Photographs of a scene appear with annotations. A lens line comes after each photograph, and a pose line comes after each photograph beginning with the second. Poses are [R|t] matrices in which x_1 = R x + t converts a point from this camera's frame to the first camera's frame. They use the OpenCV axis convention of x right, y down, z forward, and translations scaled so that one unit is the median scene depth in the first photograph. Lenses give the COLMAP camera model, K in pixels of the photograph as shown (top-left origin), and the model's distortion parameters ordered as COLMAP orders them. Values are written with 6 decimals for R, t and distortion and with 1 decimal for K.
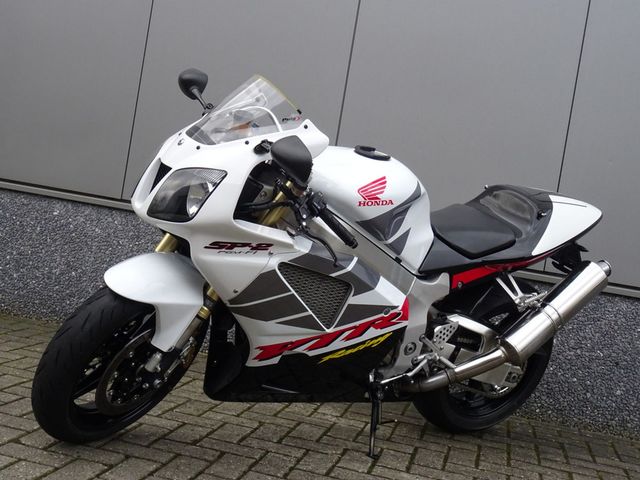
lens RADIAL K [[840.5, 0, 319.2], [0, 840.5, 238.8], [0, 0, 1]] dist [0.045729, 0.000000]
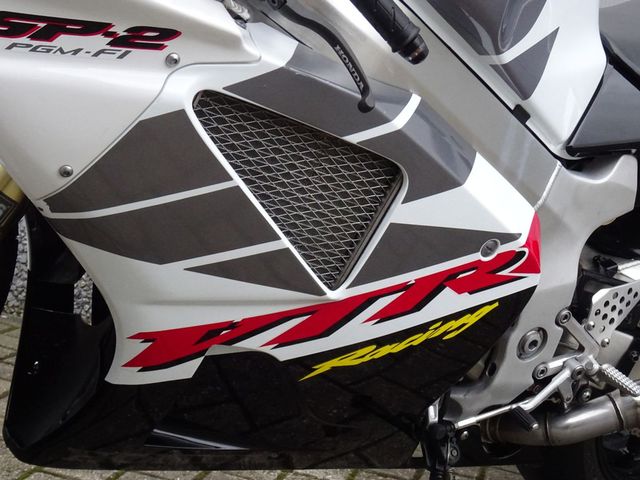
lens RADIAL K [[1261.7, 0, 320.4], [0, 1261.7, 240.1], [0, 0, 1]] dist [-0.013427, 0.000000]
pose [[0.999358, 0.030754, 0.018371, -0.005379], [-0.032051, 0.996662, 0.075079, 0.043707], [-0.016001, -0.075620, 0.997008, 0.444316]]
